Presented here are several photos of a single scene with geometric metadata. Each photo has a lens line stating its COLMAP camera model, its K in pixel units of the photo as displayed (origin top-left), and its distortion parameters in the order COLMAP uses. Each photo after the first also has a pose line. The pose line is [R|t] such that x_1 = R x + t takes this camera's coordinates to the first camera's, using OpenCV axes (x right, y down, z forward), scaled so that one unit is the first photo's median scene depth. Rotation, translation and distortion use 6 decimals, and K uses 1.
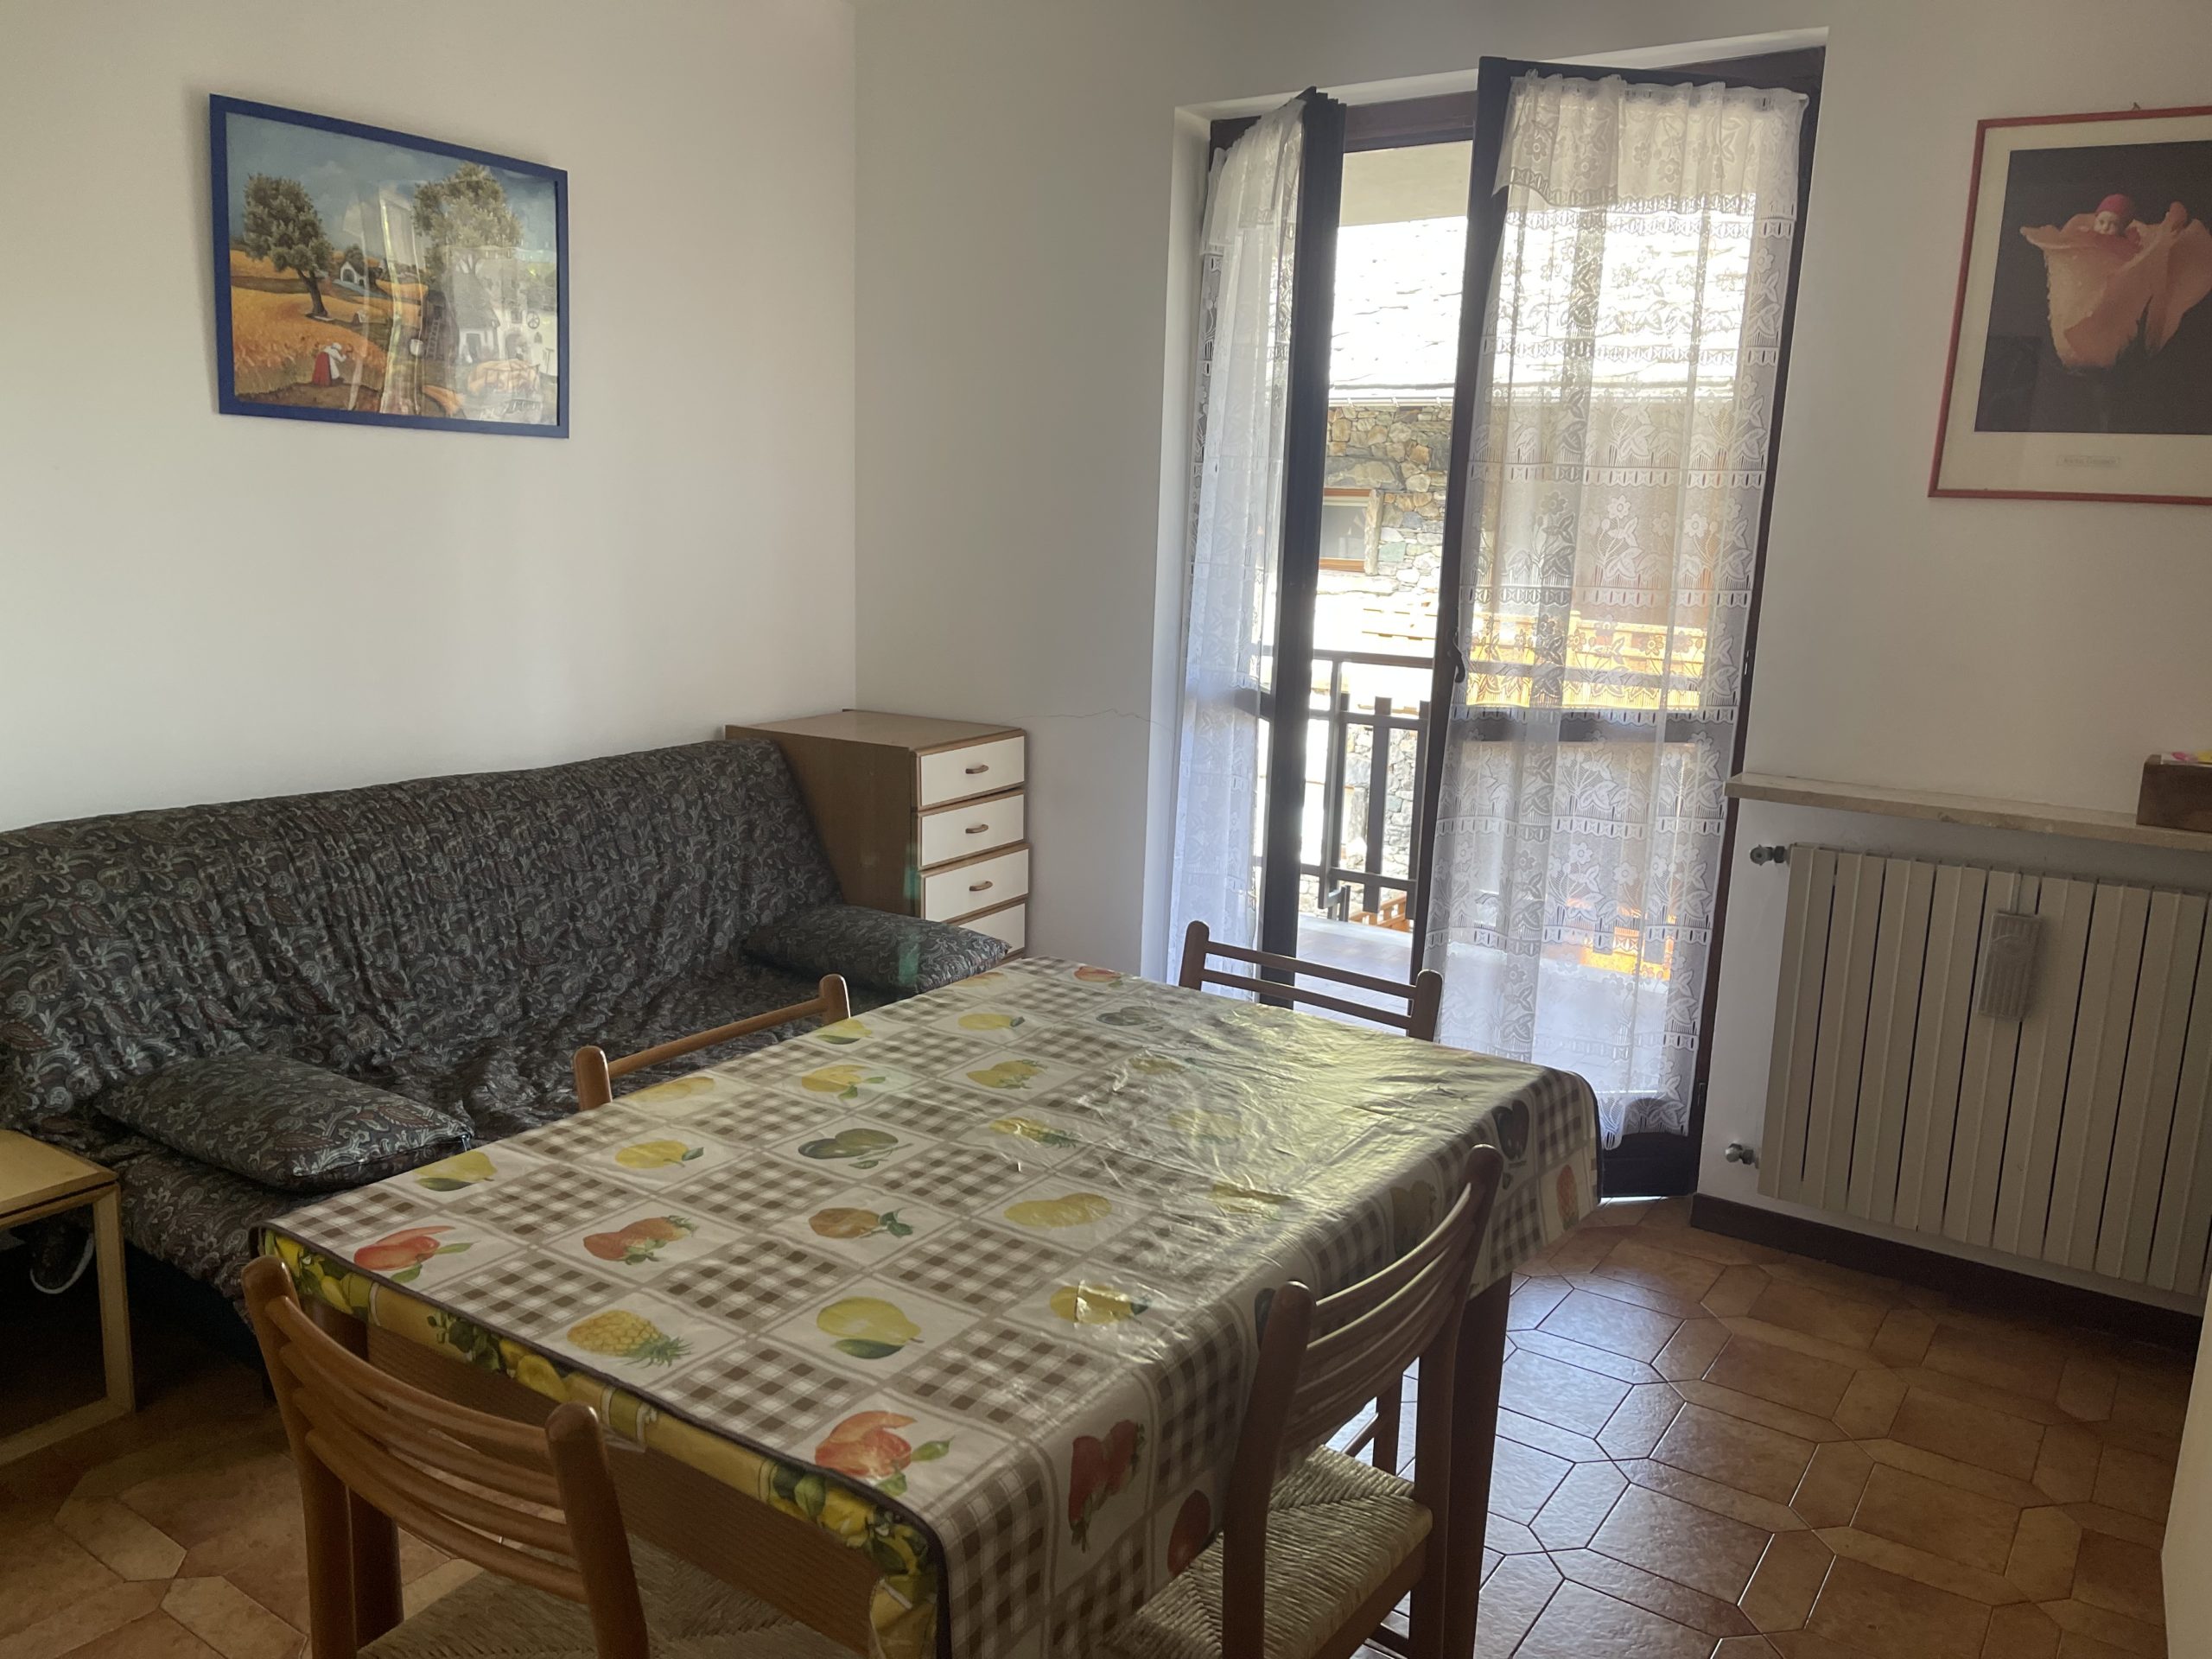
lens RADIAL K [[1669.8, 0, 1104.5], [0, 1669.8, 826.9], [0, 0, 1]] dist [0.003162, -0.021030]
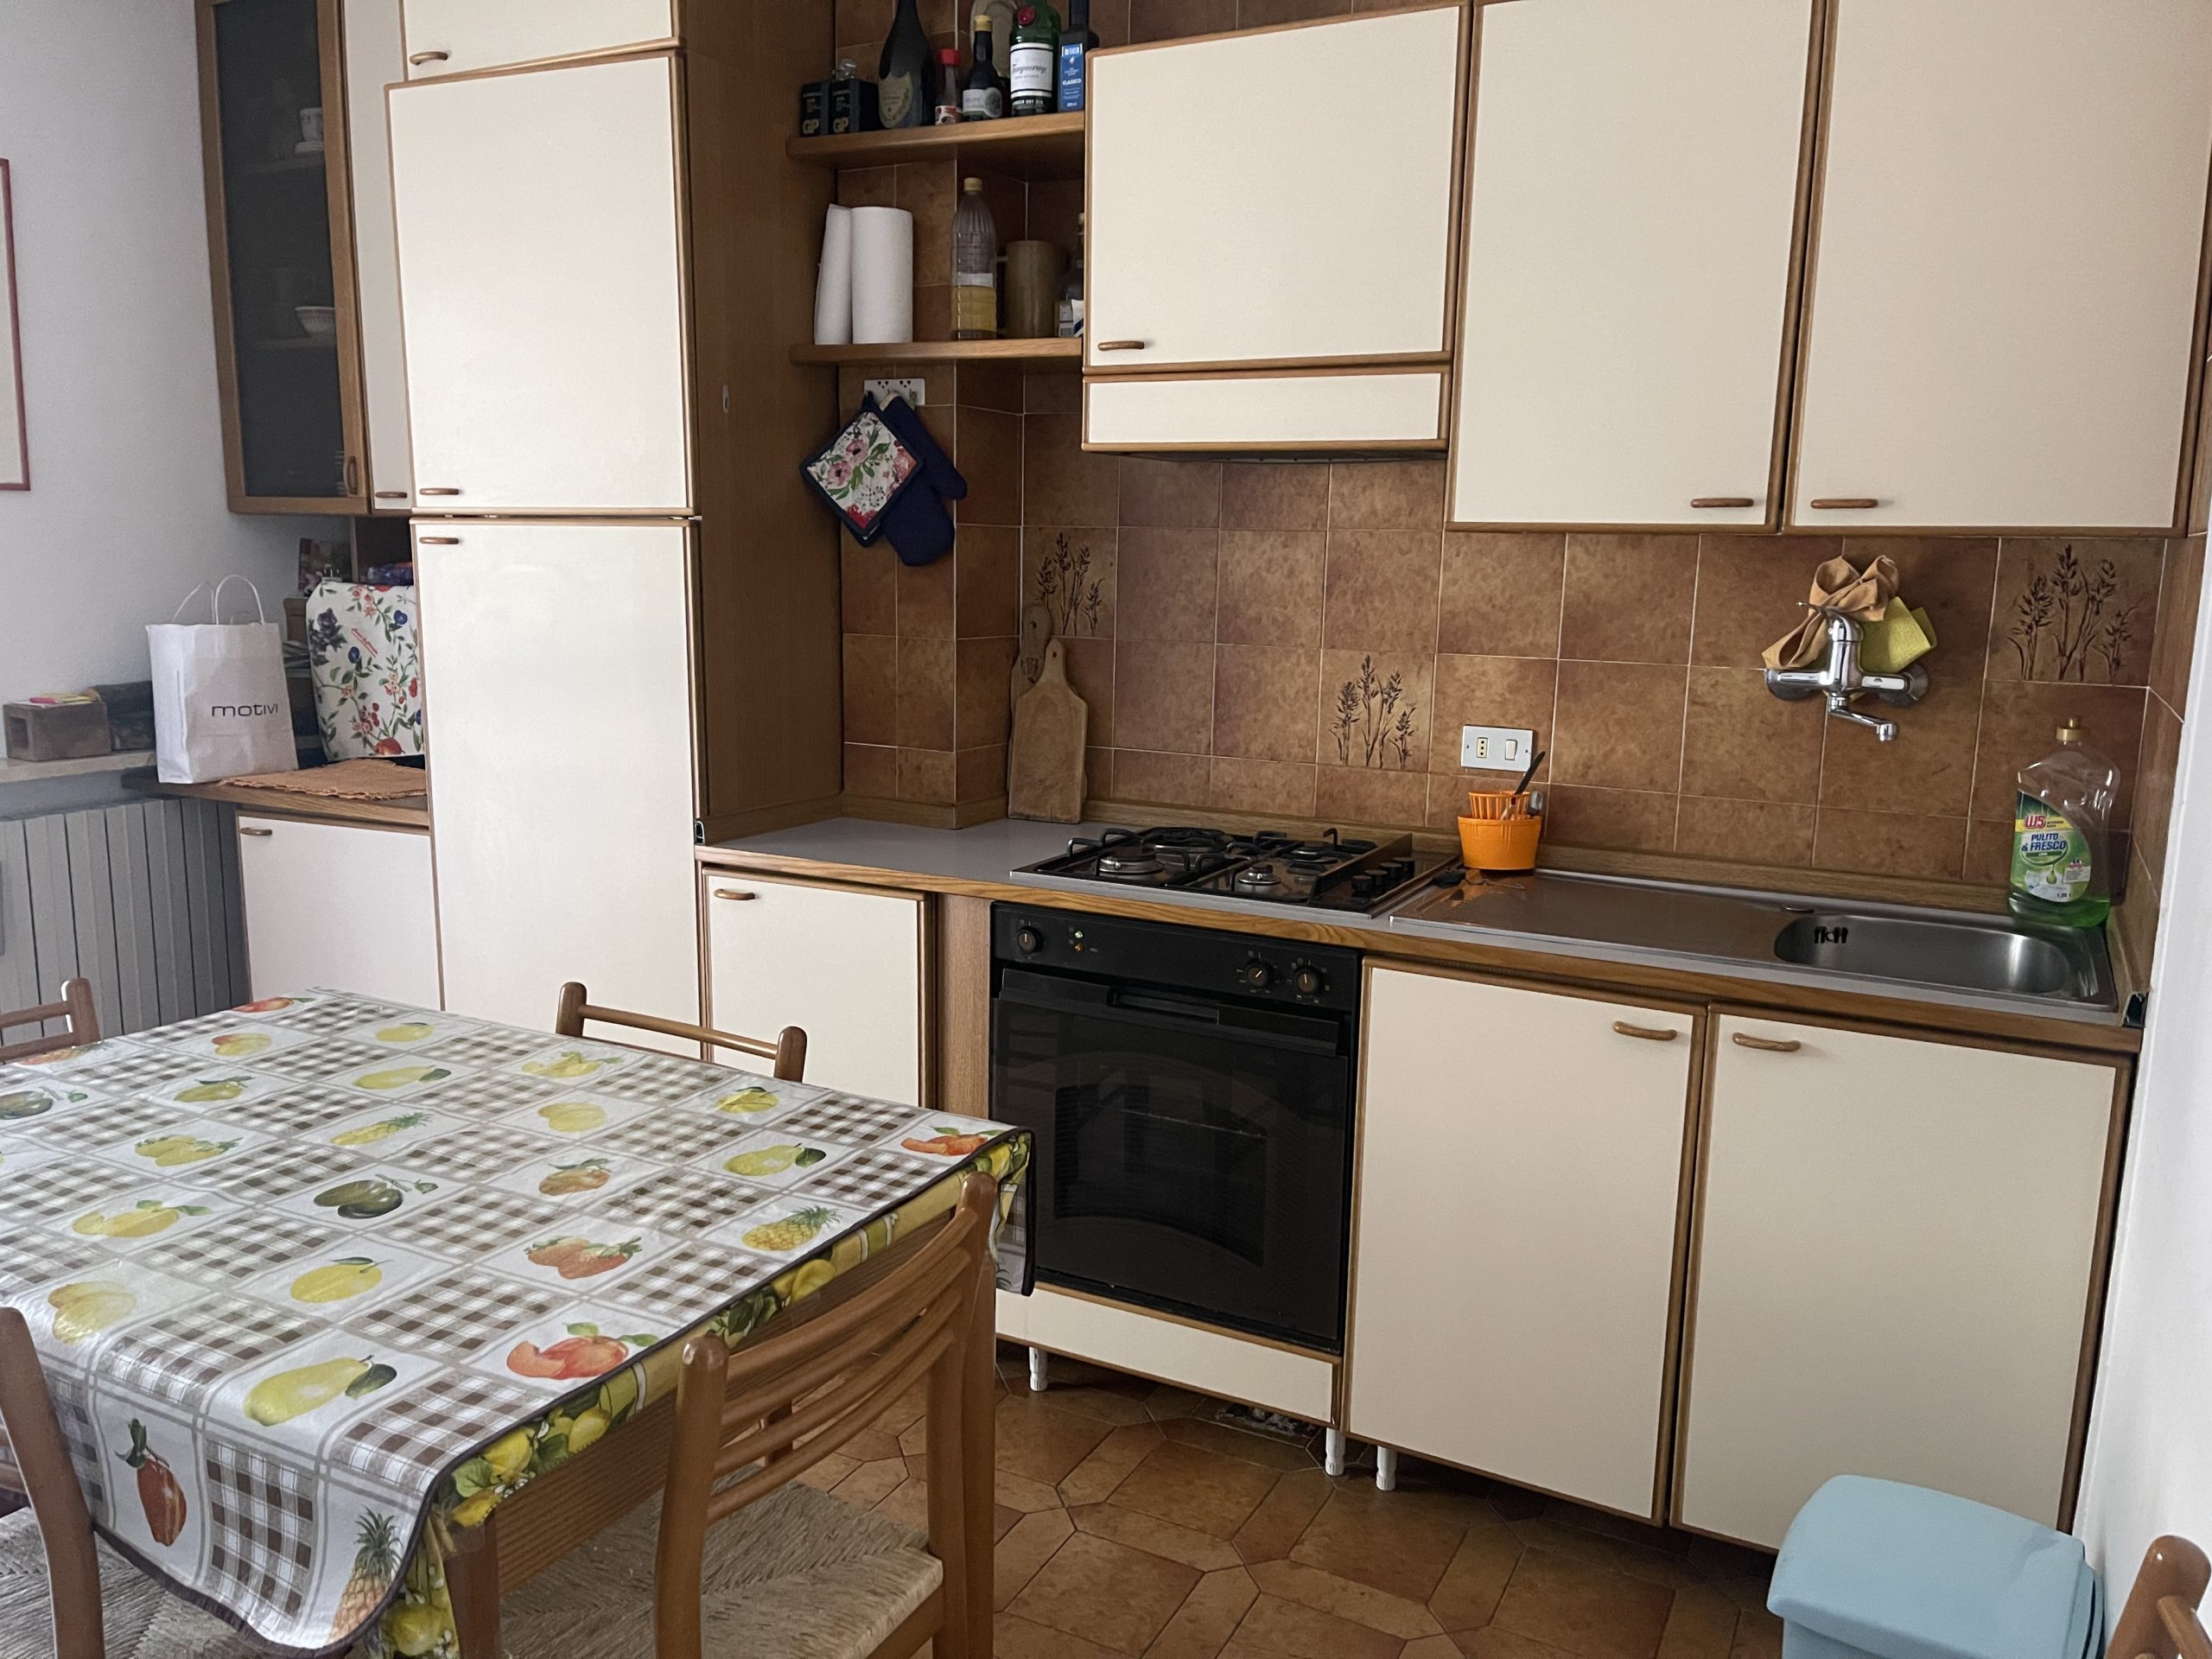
lens RADIAL K [[1669.8, 0, 1106.7], [0, 1669.8, 829.3], [0, 0, 1]] dist [0.003162, -0.021030]
pose [[-0.095866, -0.200585, 0.974975, -1.219731], [0.170836, 0.961637, 0.214639, -0.161985], [-0.980625, 0.187137, -0.057922, 0.681031]]
